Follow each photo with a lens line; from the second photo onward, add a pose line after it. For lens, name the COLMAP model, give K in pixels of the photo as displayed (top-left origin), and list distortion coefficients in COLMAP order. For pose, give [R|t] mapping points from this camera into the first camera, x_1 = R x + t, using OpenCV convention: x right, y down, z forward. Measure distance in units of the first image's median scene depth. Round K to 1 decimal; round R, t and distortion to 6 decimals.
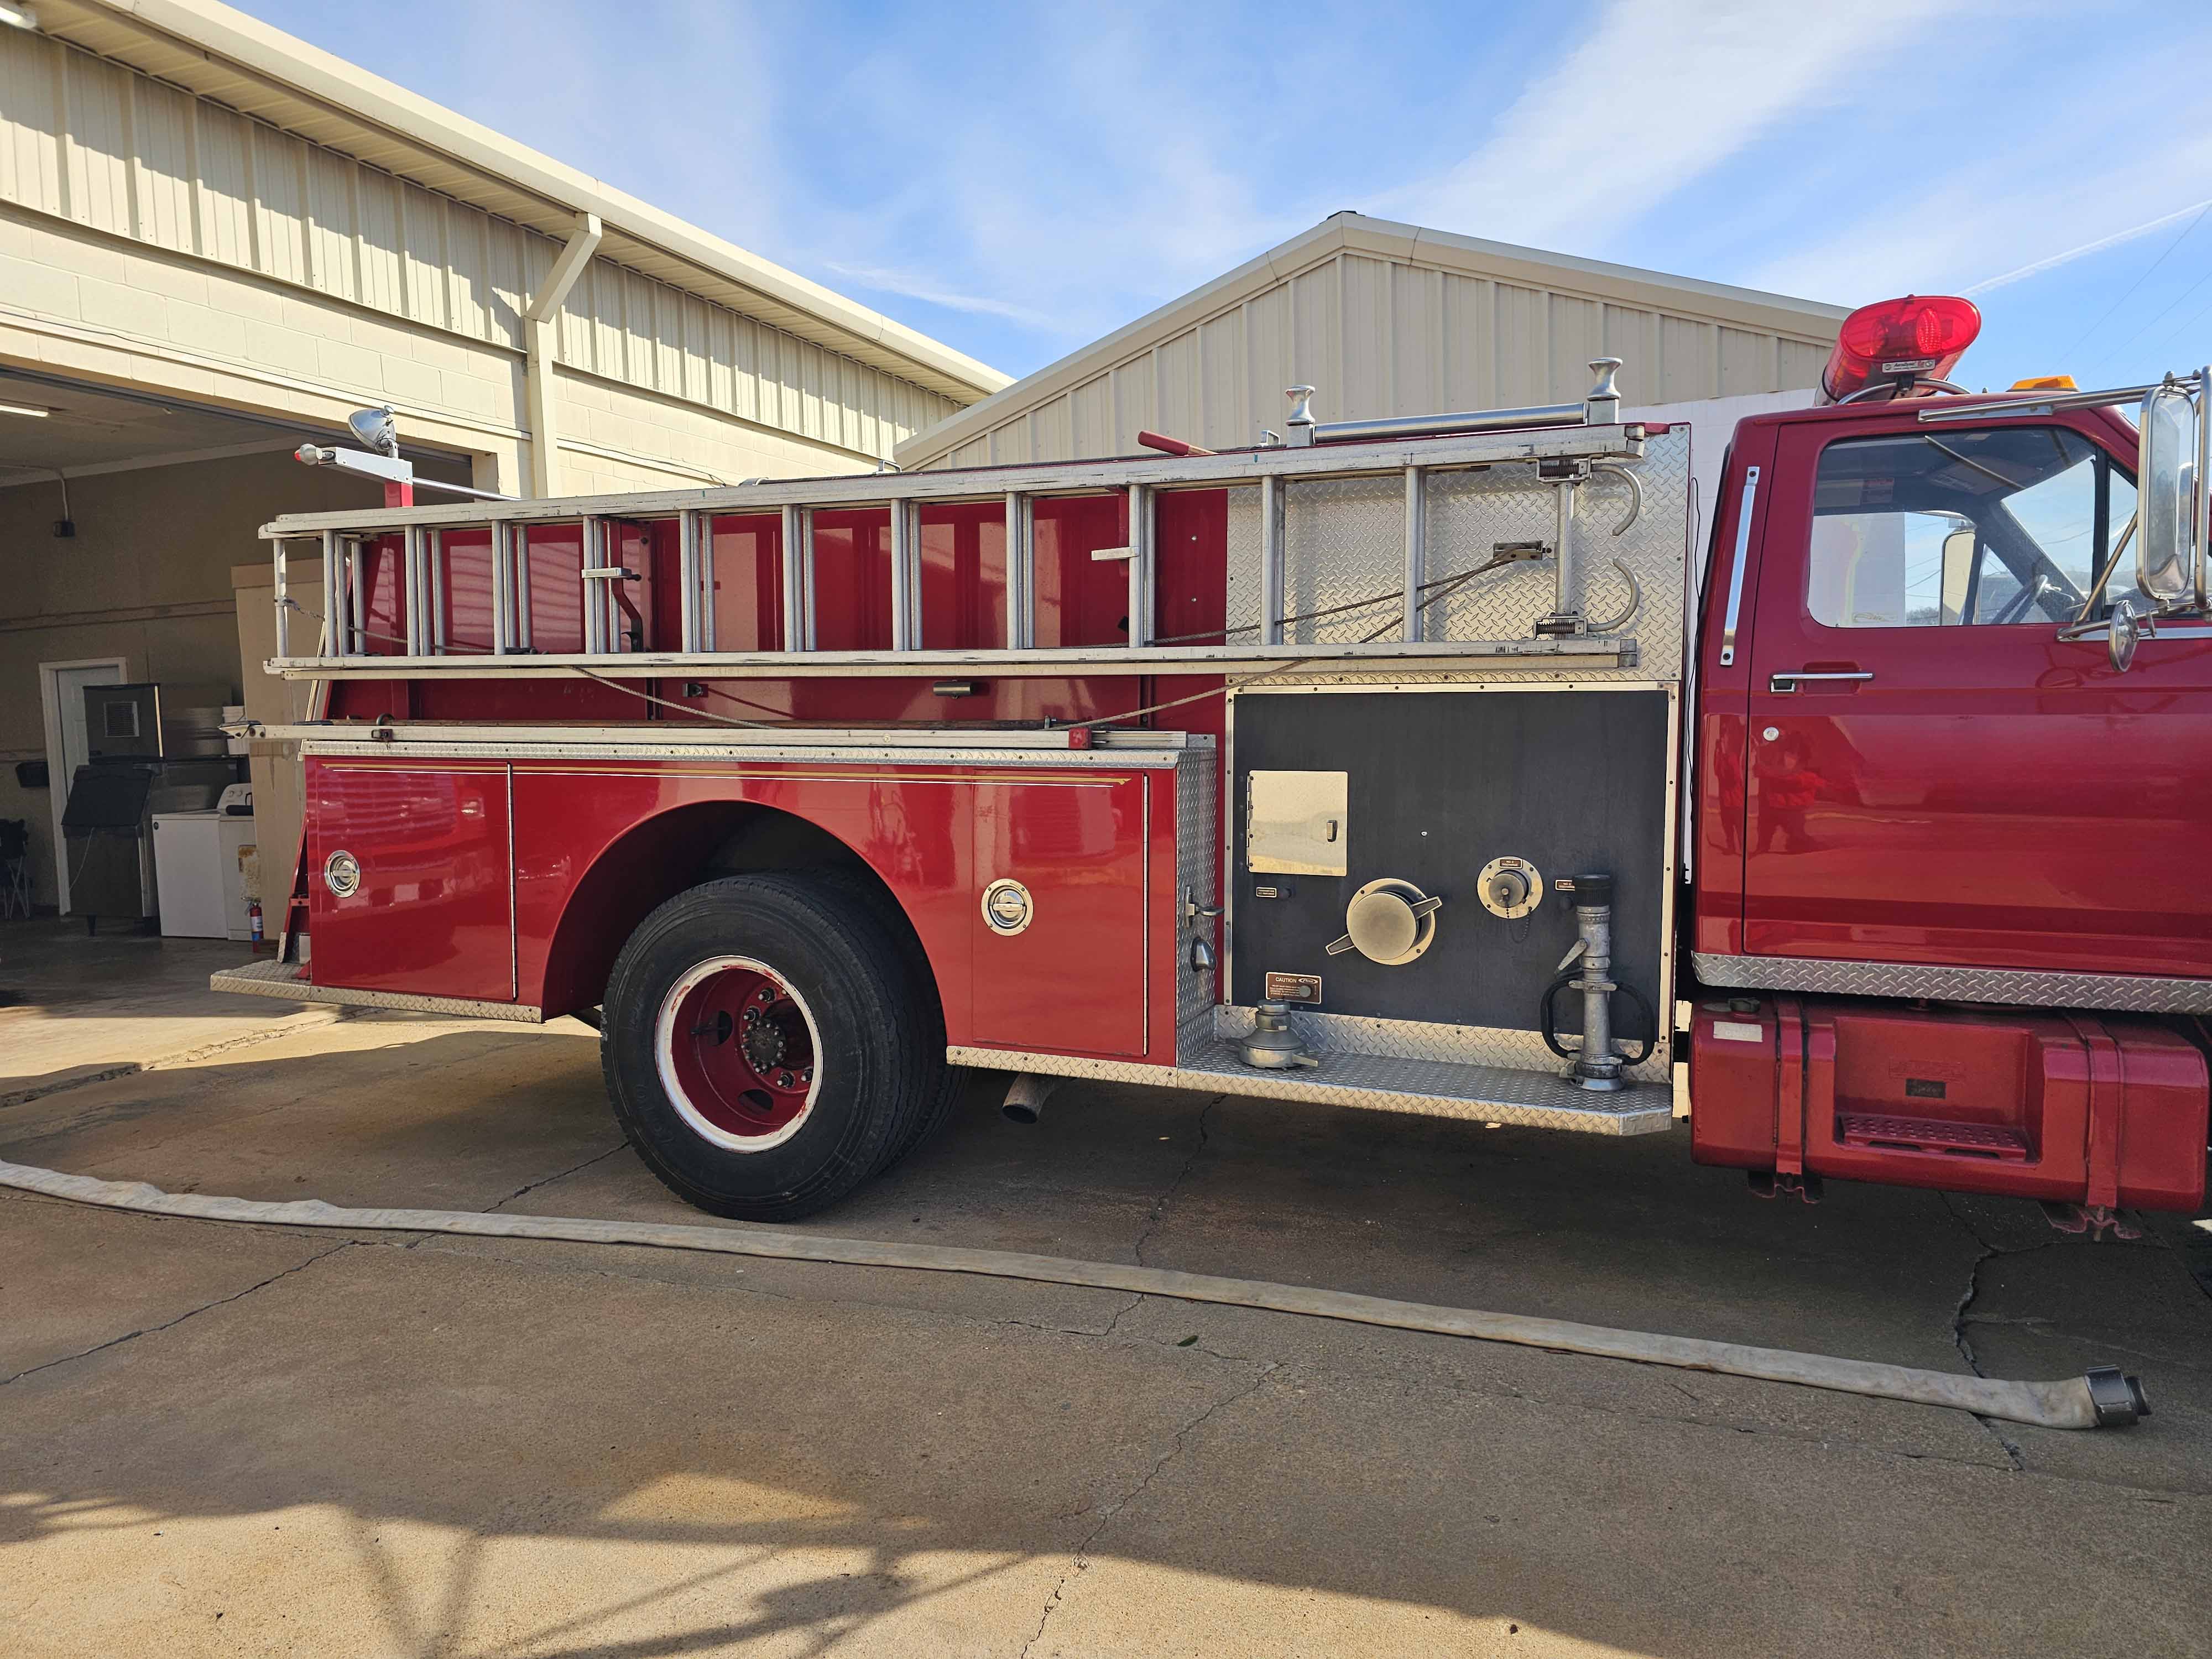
lens RADIAL K [[1480.7, 0, 1098.3], [0, 1480.7, 791.4], [0, 0, 1]] dist [0.051434, -0.064107]
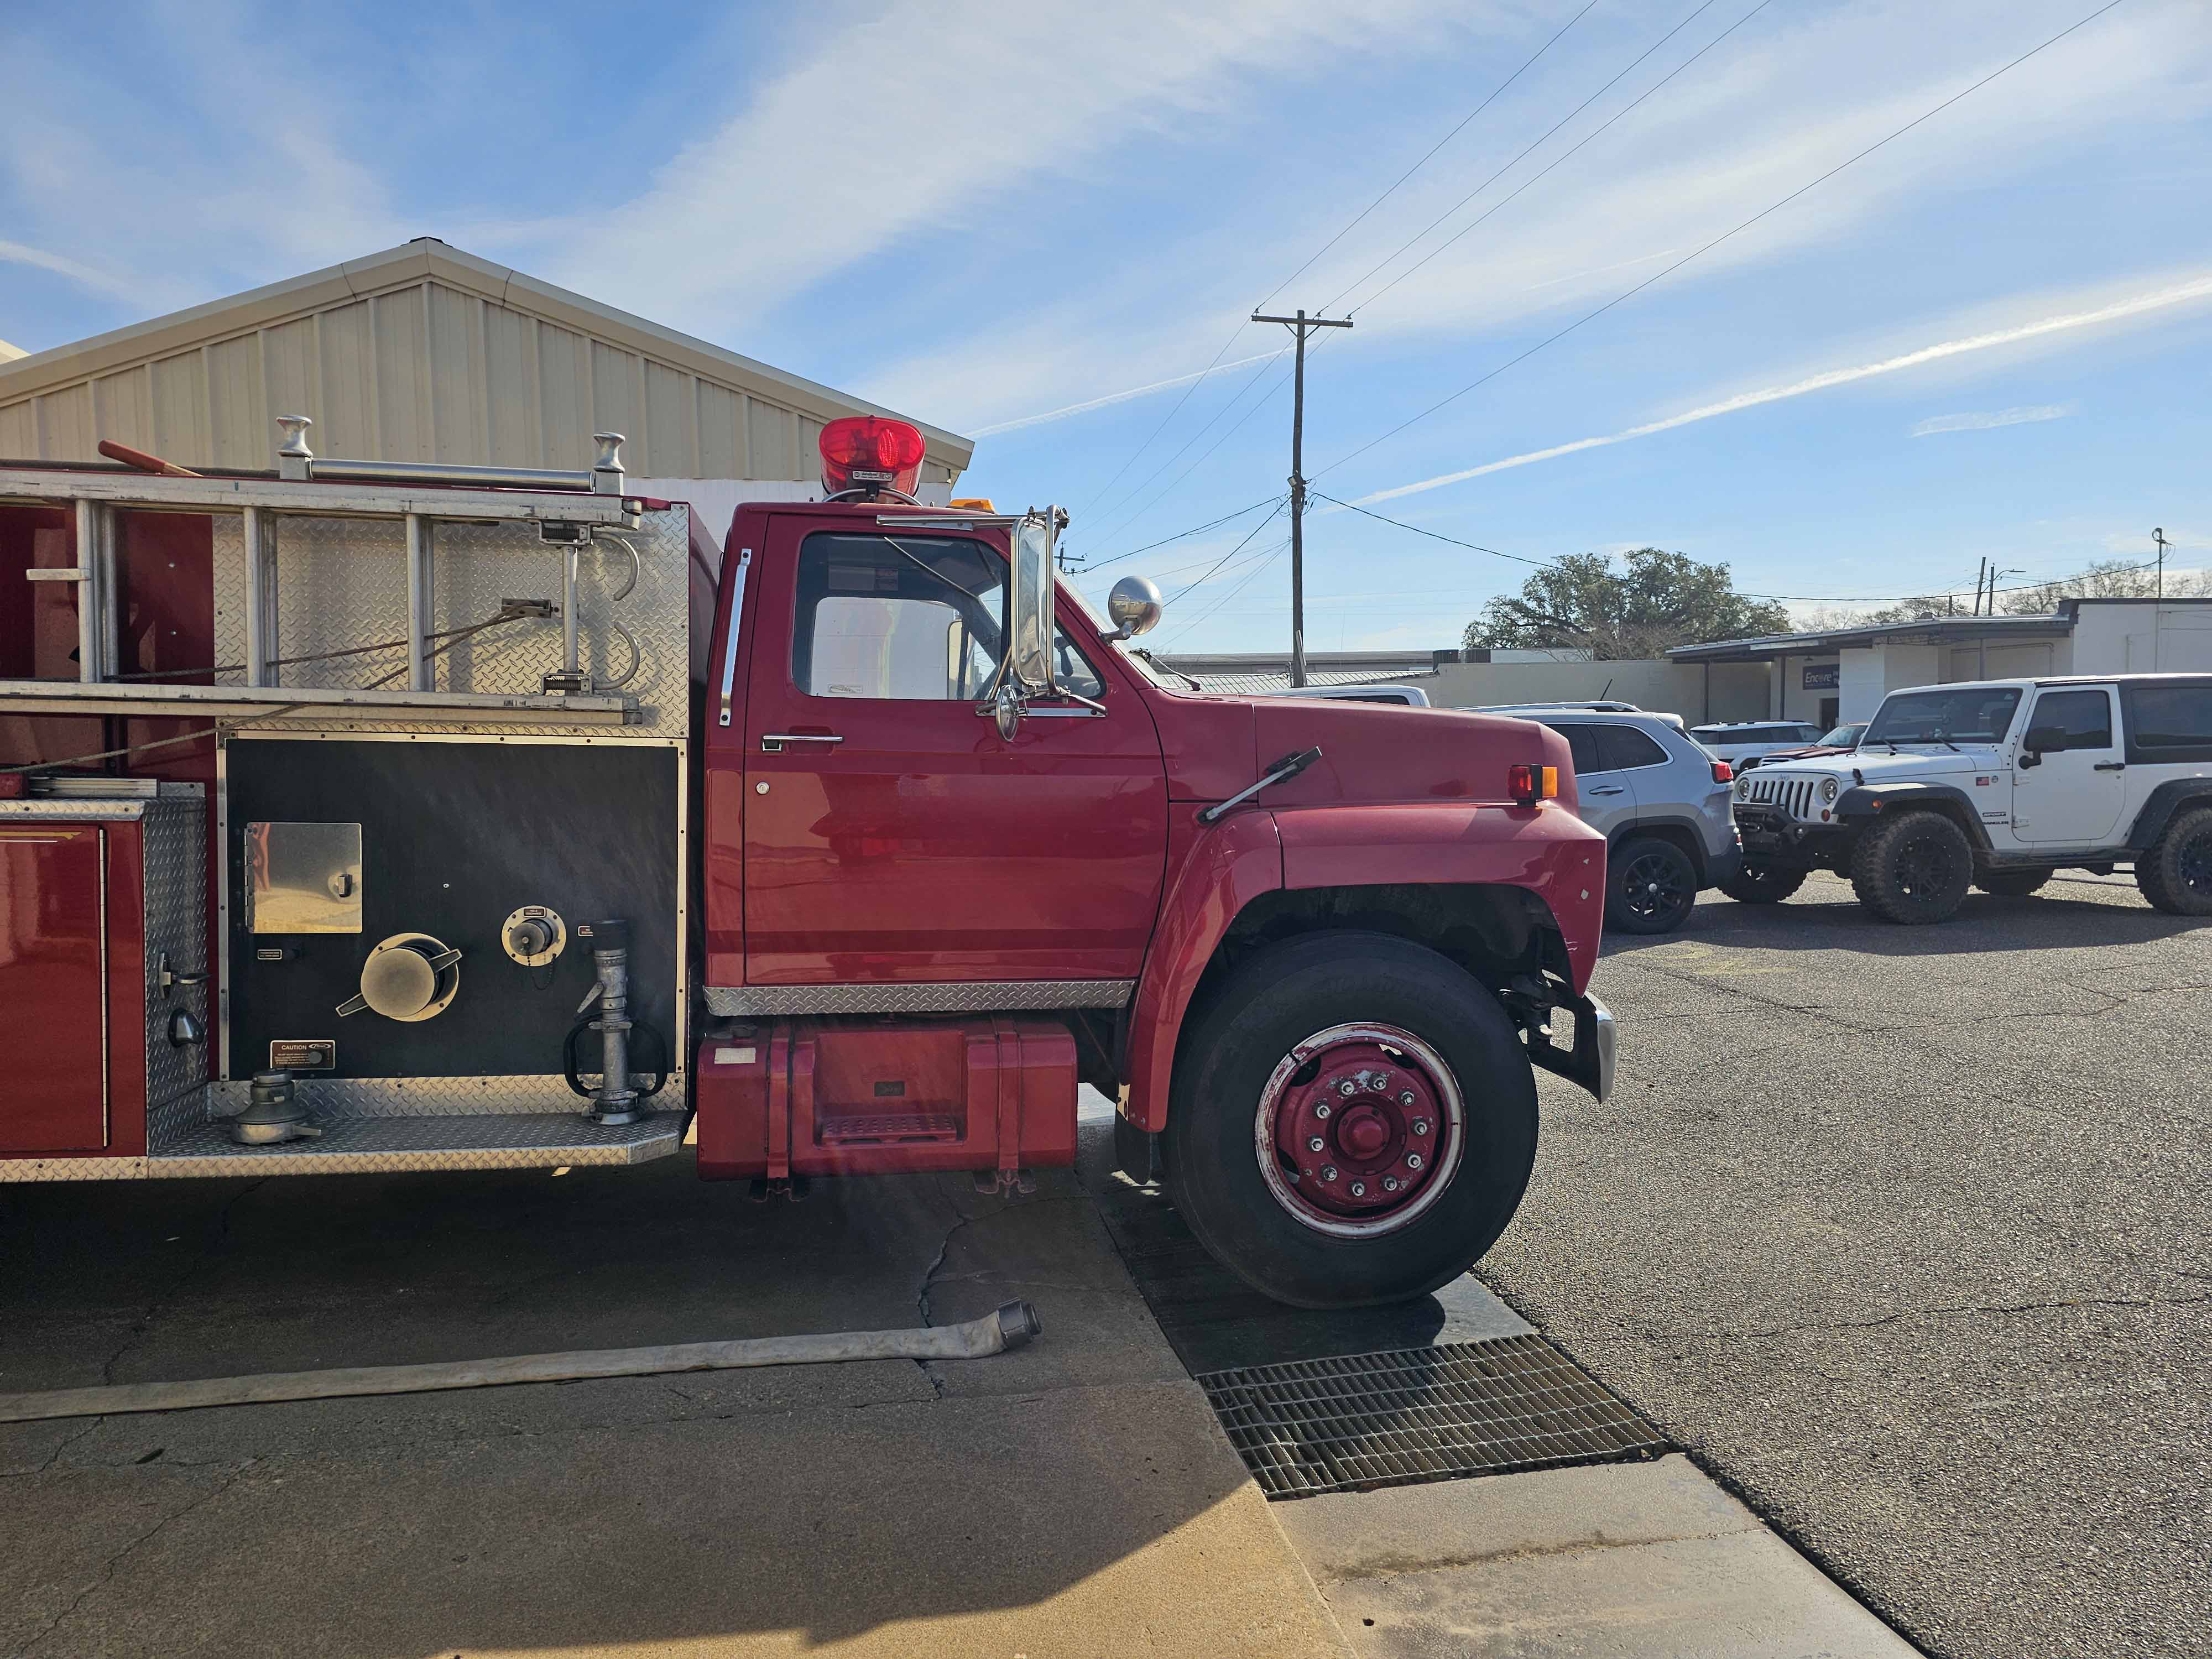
lens RADIAL K [[1459.9, 0, 1103.5], [0, 1459.9, 822.3], [0, 0, 1]] dist [0.056862, -0.058065]
pose [[0.852302, -0.005606, 0.523020, 0.085032], [0.012565, 0.999873, -0.009758, 0.001431], [-0.522899, 0.014888, 0.852265, -0.068757]]
